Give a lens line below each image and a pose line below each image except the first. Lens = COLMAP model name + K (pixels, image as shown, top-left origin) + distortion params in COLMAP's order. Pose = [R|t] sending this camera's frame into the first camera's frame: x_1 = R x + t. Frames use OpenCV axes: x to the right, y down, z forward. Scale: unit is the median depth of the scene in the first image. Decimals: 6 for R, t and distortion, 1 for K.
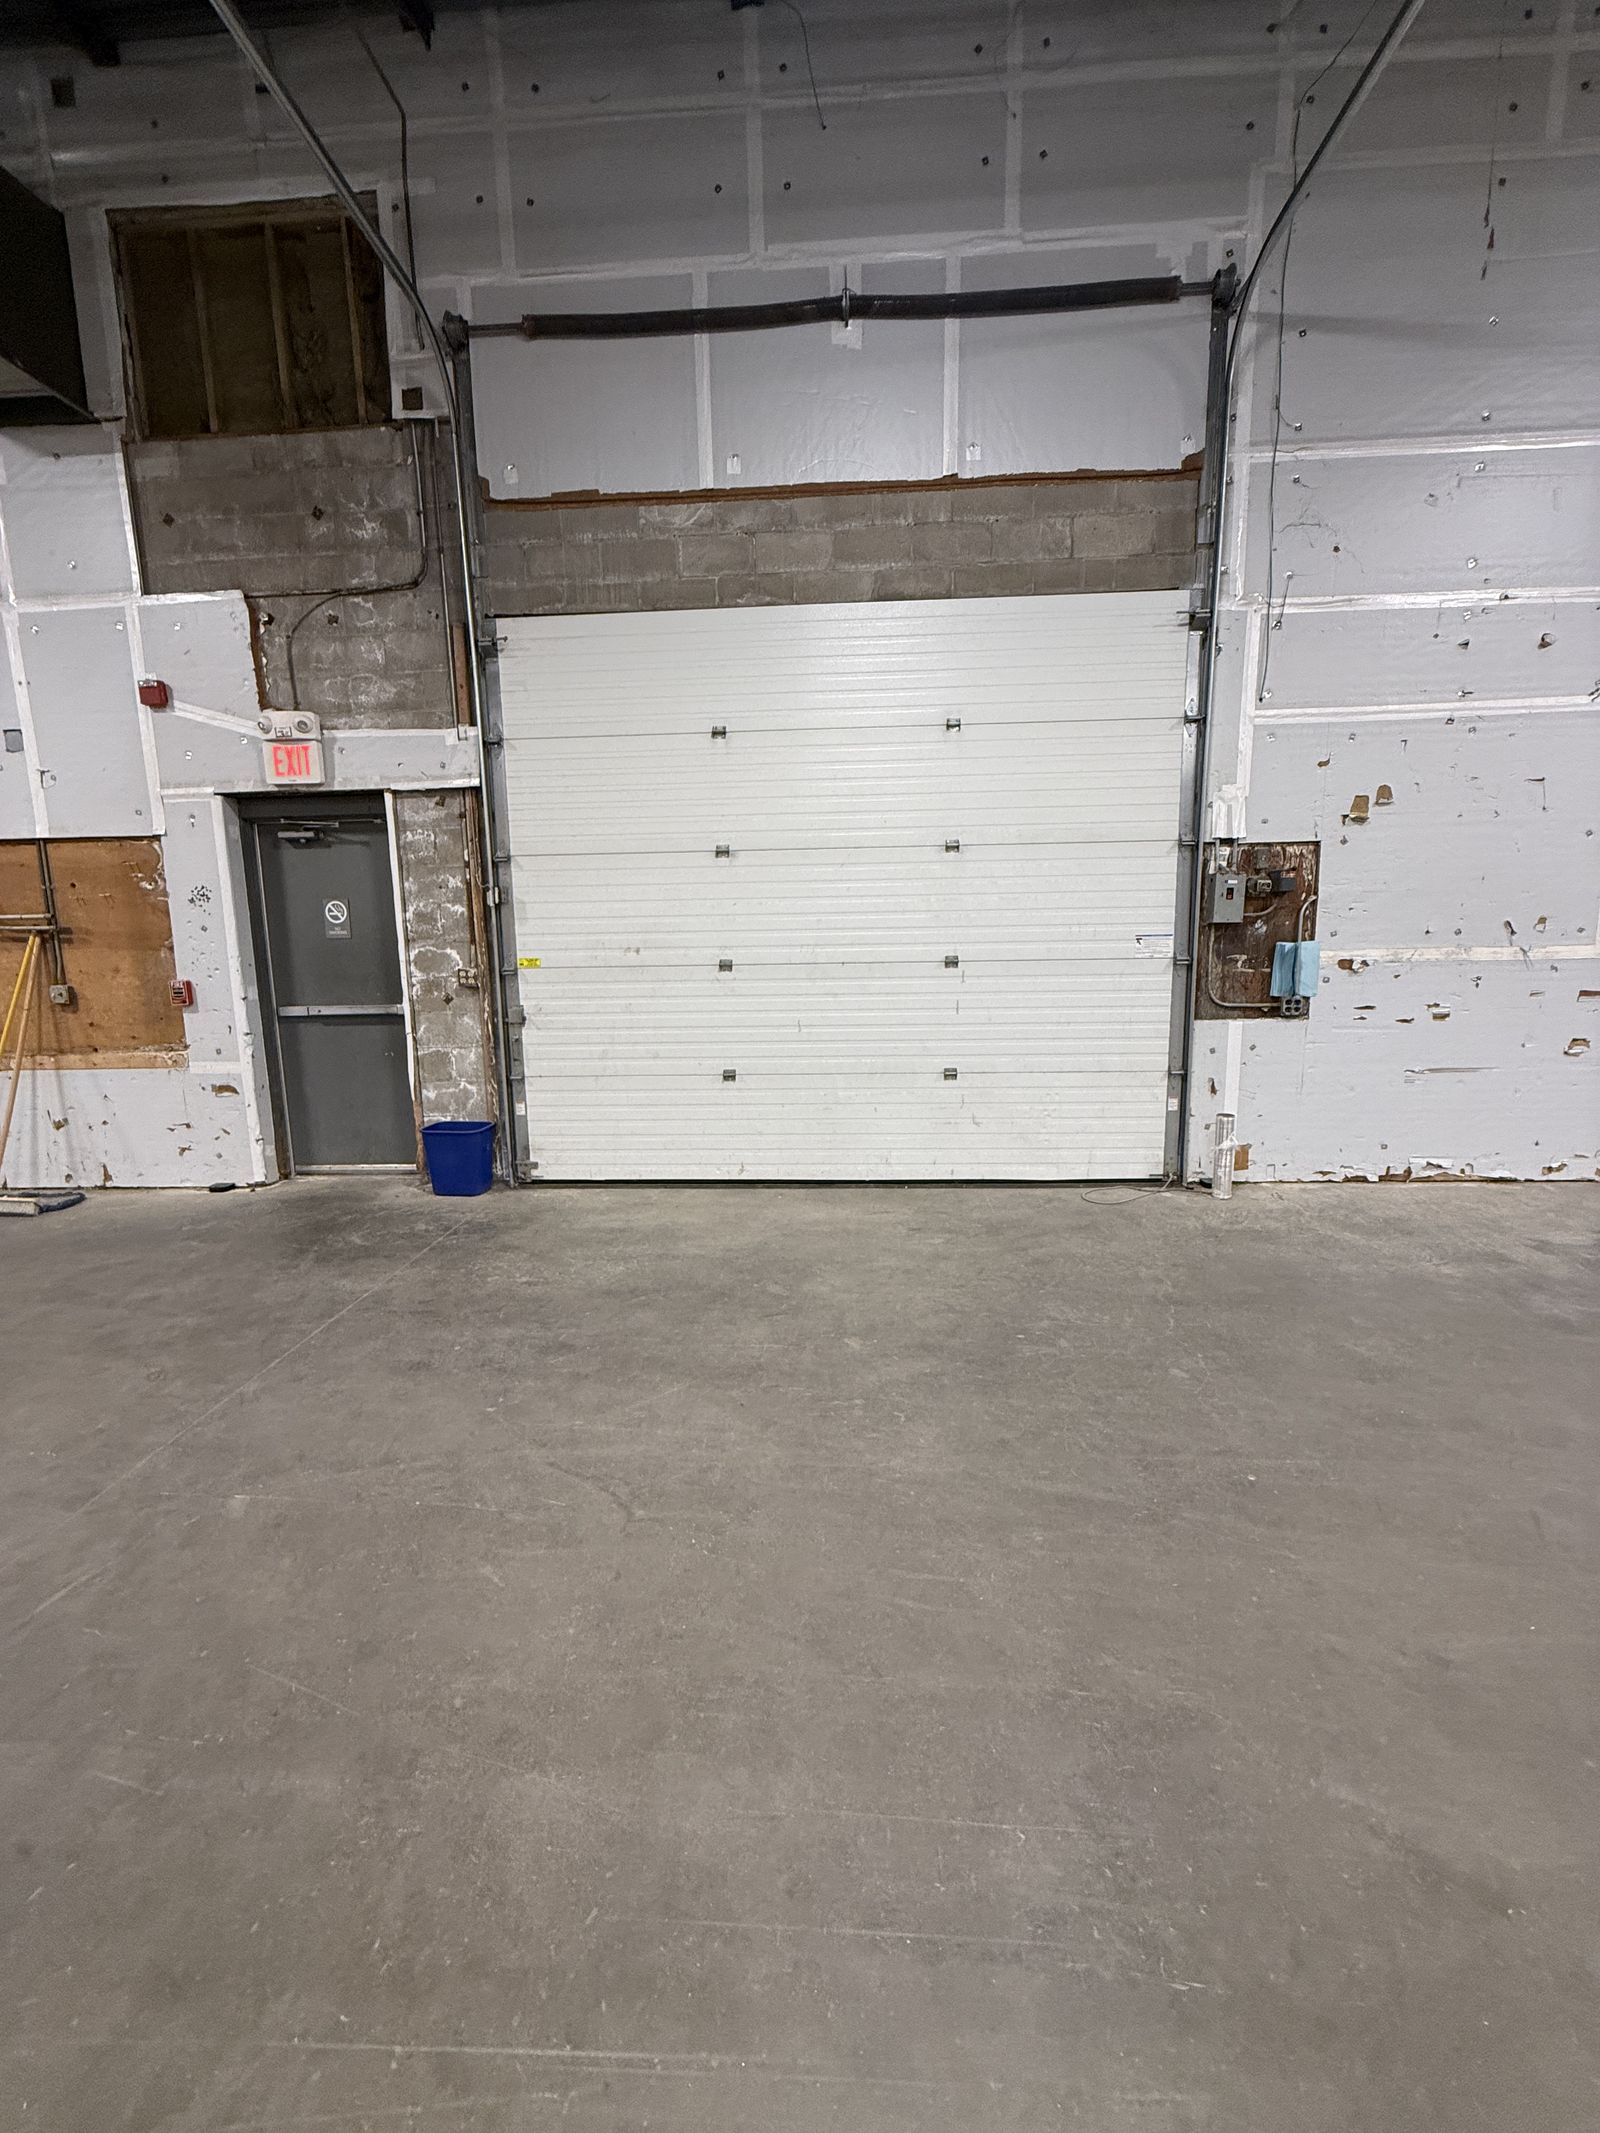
lens RADIAL K [[849.2, 0, 794.6], [0, 849.2, 1065.9], [0, 0, 1]] dist [-0.001508, -0.000384]
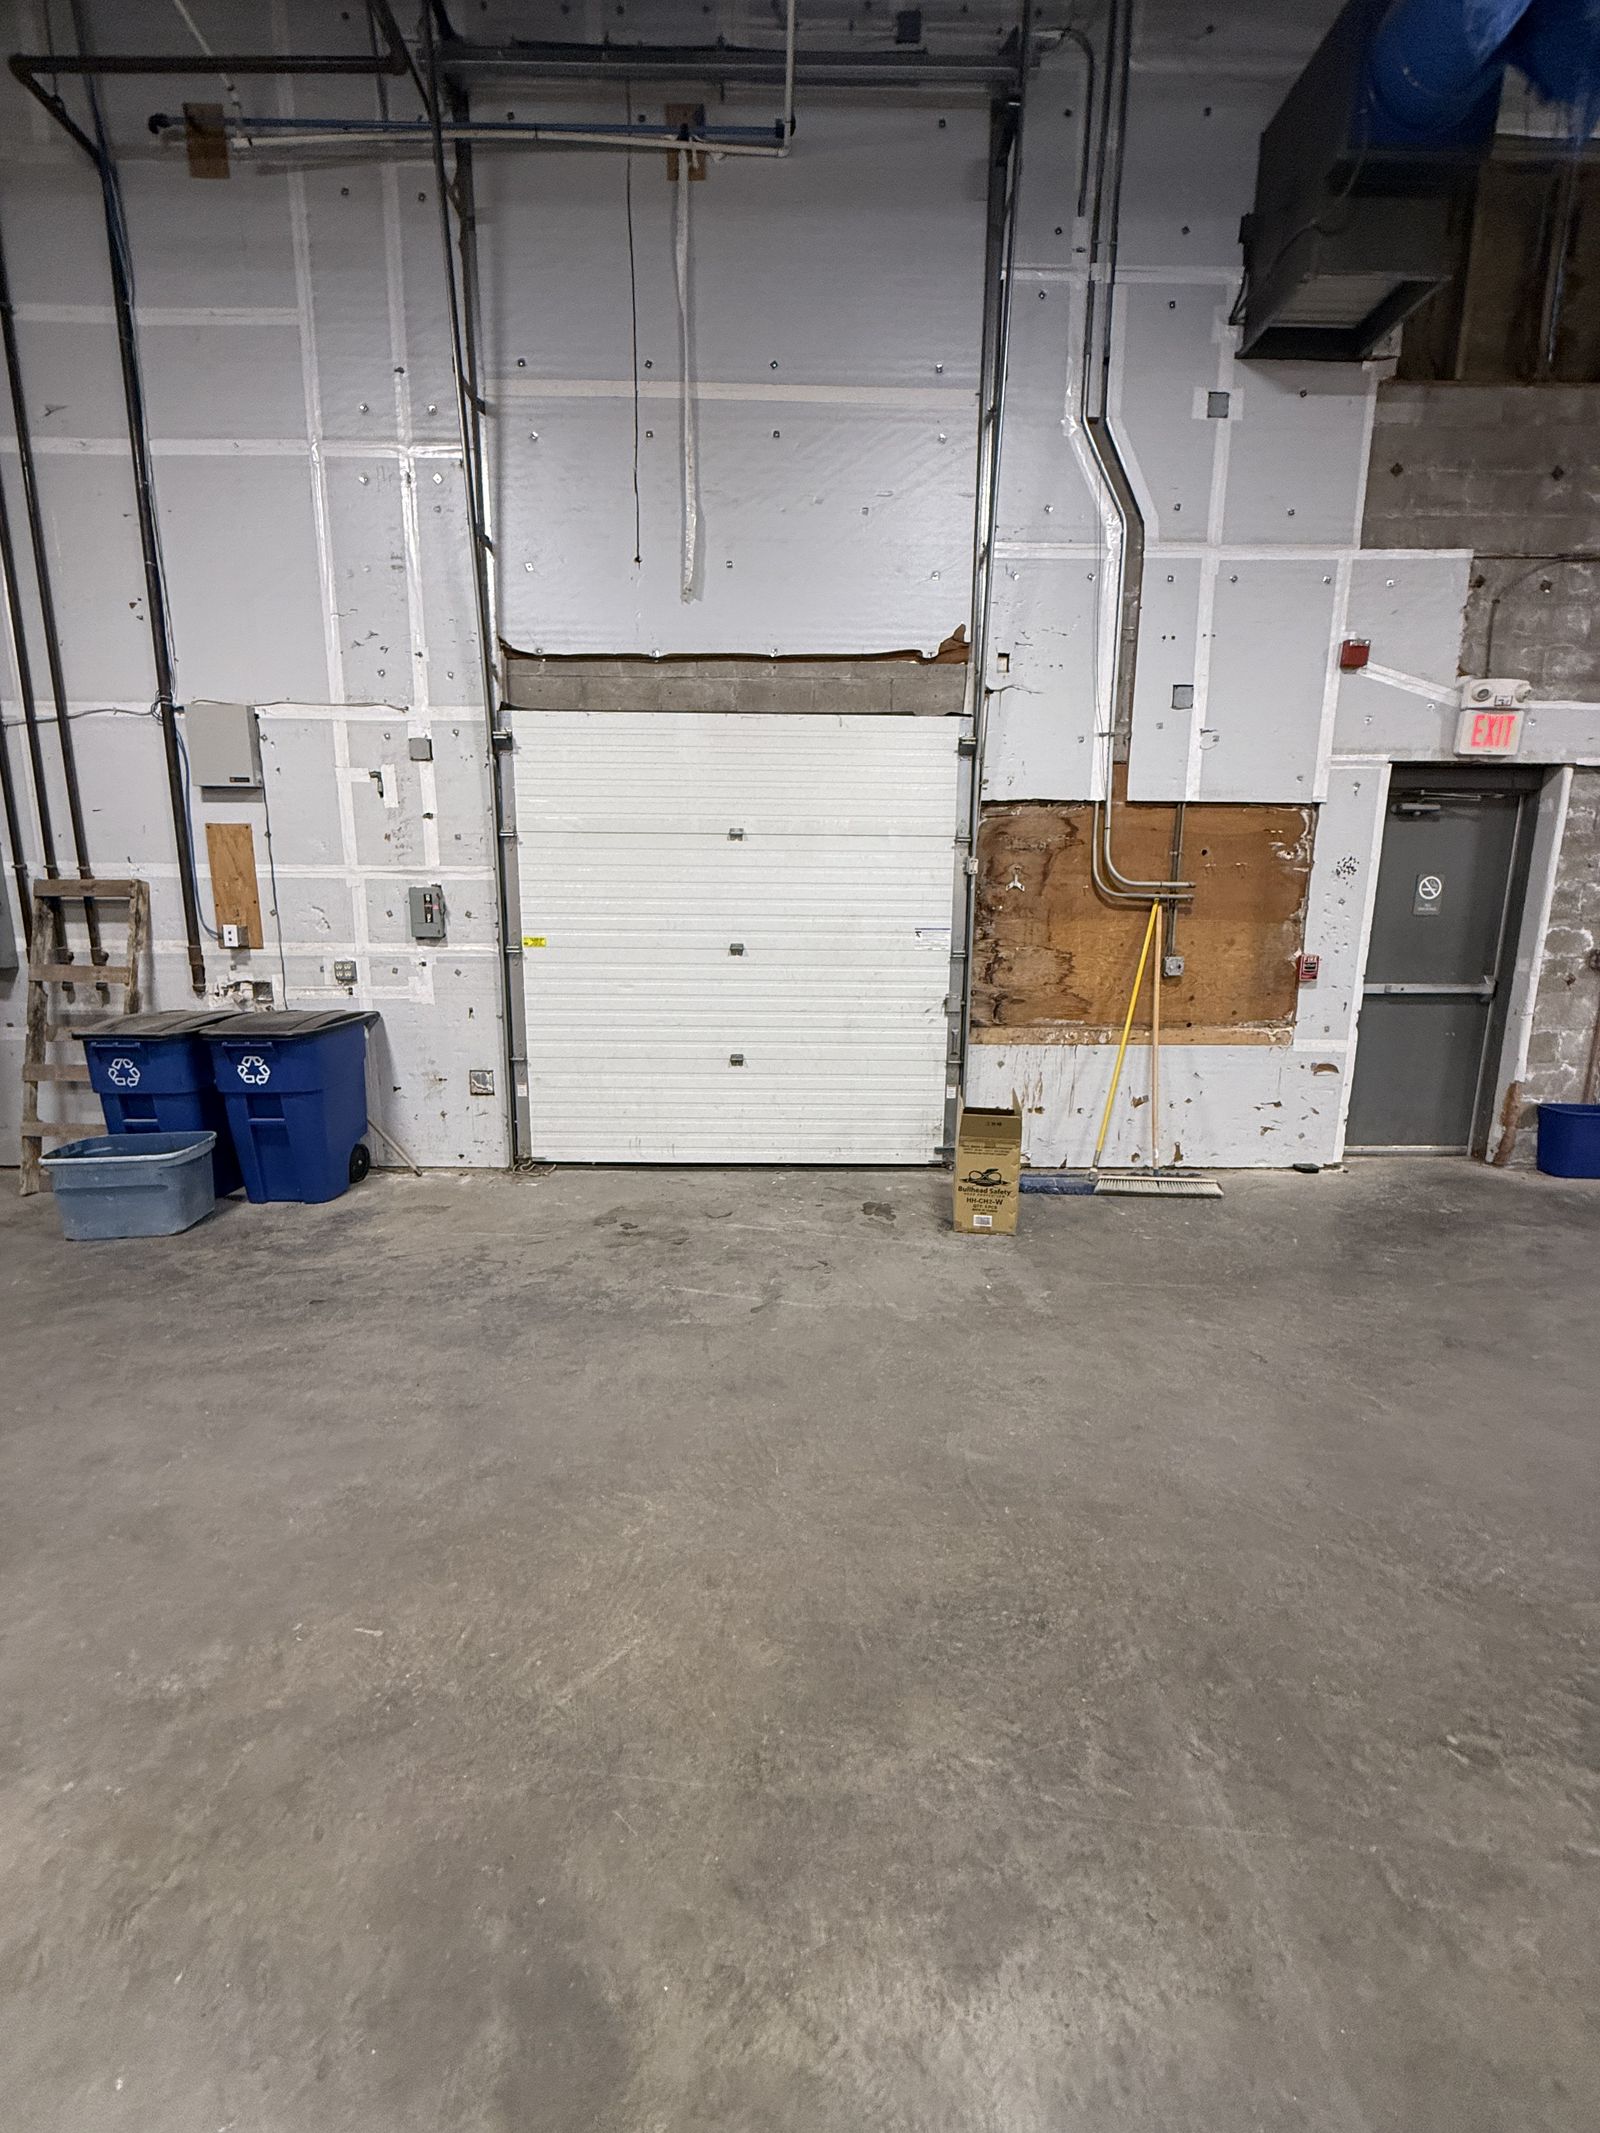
lens RADIAL K [[849.2, 0, 795.2], [0, 849.2, 1076.3], [0, 0, 1]] dist [-0.001508, -0.000384]
pose [[0.998086, 0.014544, 0.060109, -1.421822], [-0.016228, 0.999487, 0.027624, 0.021559], [-0.059676, -0.028547, 0.997810, 0.067440]]
